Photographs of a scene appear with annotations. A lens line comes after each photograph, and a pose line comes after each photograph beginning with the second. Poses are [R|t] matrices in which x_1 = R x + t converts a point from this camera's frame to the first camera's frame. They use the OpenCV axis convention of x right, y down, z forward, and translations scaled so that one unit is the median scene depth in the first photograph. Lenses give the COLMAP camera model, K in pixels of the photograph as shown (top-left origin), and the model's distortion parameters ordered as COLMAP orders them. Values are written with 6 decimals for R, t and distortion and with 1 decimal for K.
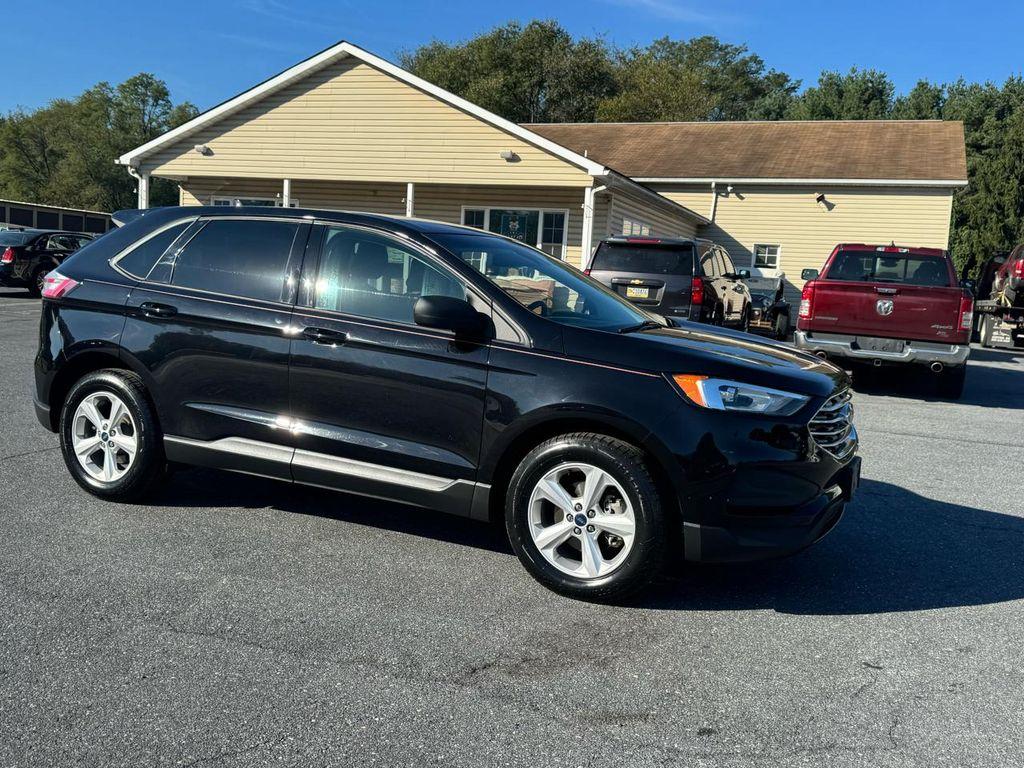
lens RADIAL K [[951.2, 0, 505.4], [0, 951.2, 400.9], [0, 0, 1]] dist [0.038107, 0.000000]
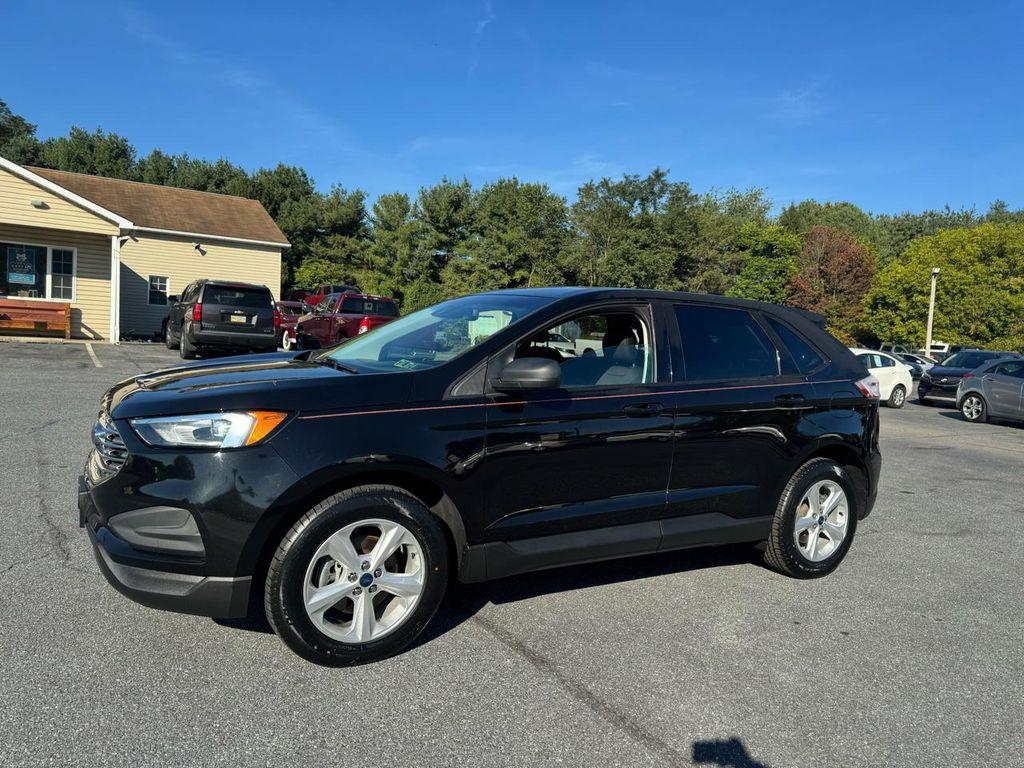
lens RADIAL K [[720.3, 0, 516.8], [0, 720.3, 400.9], [0, 0, 1]] dist [0.081461, -0.113167]
pose [[0.596442, -0.091110, 0.797468, -0.402027], [0.073755, 0.995555, 0.058578, -0.012114], [-0.799260, 0.023879, 0.600510, -0.059032]]
